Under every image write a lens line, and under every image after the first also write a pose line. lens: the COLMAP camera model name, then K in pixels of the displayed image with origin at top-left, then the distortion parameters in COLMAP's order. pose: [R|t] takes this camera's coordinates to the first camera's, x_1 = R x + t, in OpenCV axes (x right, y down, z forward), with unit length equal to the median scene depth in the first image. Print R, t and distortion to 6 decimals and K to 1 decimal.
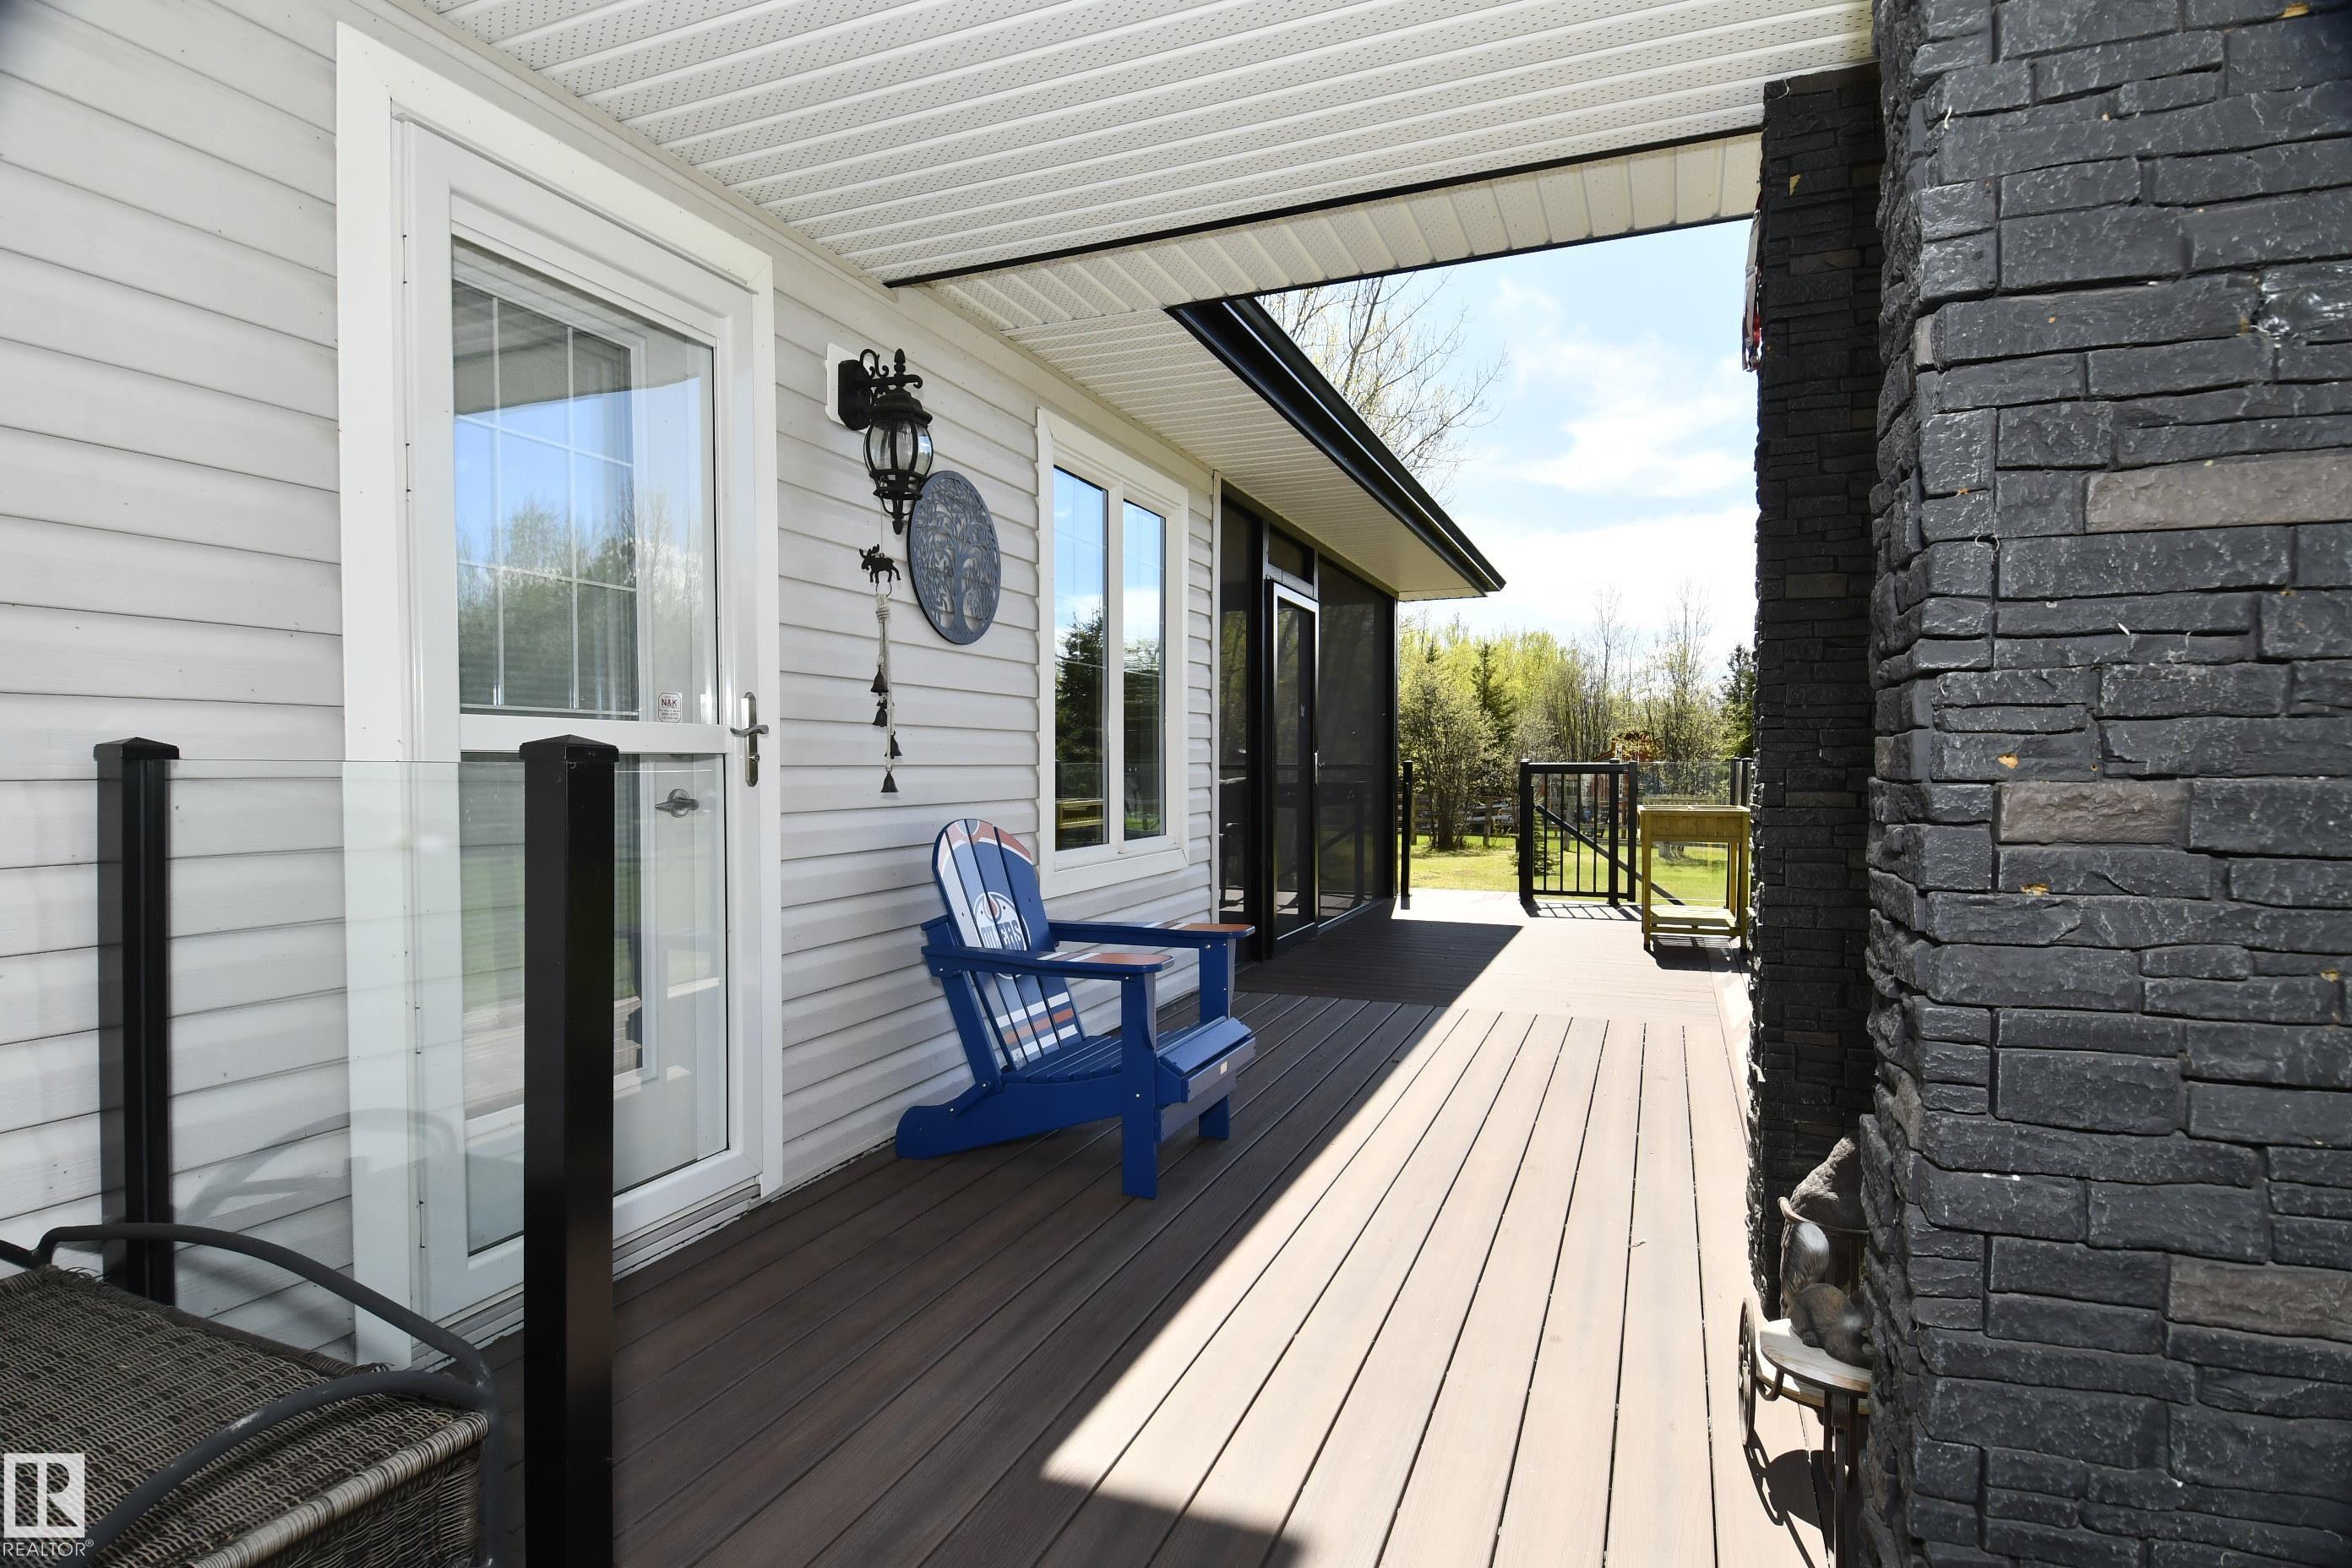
lens RADIAL K [[1207.7, 0, 1175.6], [0, 1207.7, 777.3], [0, 0, 1]] dist [-0.000550, -0.000060]
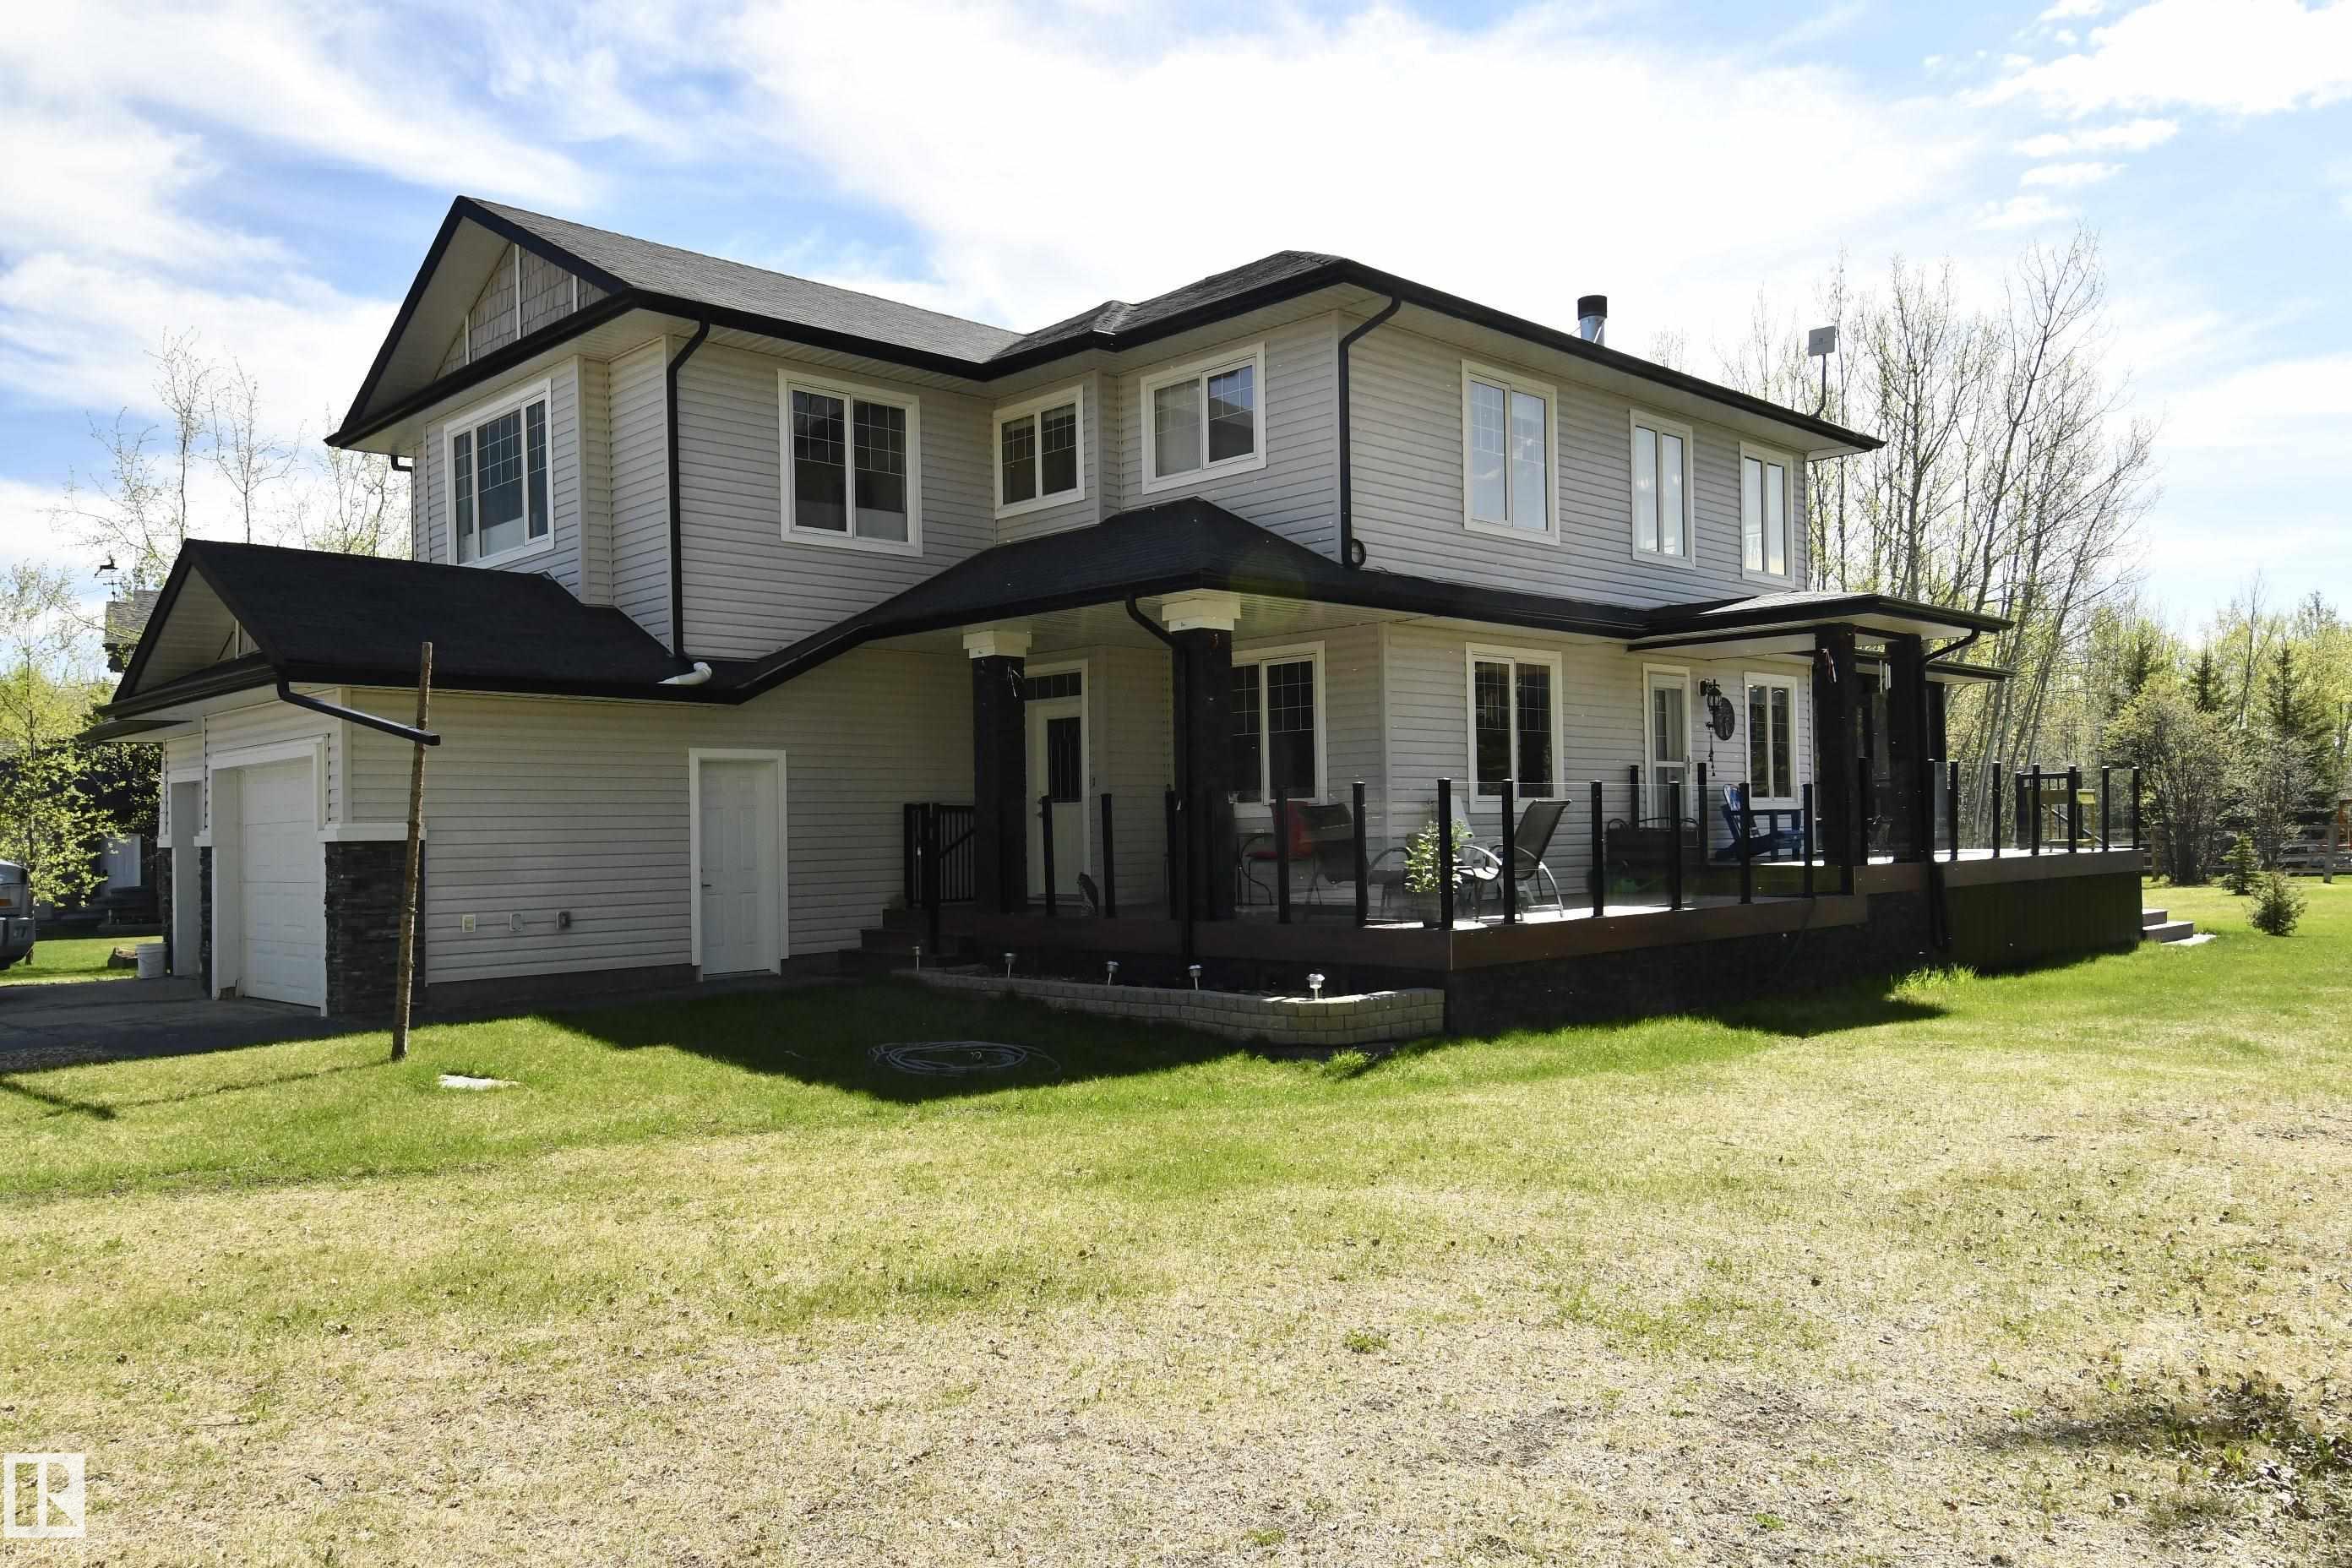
lens RADIAL K [[1716.5, 0, 1174.4], [0, 1716.5, 788.9], [0, 0, 1]] dist [0.001897, 0.000017]
pose [[0.914989, -0.022687, -0.402841, 0.069704], [0.009821, 0.999374, -0.033976, 0.035909], [0.403360, 0.027131, 0.914639, -0.789846]]
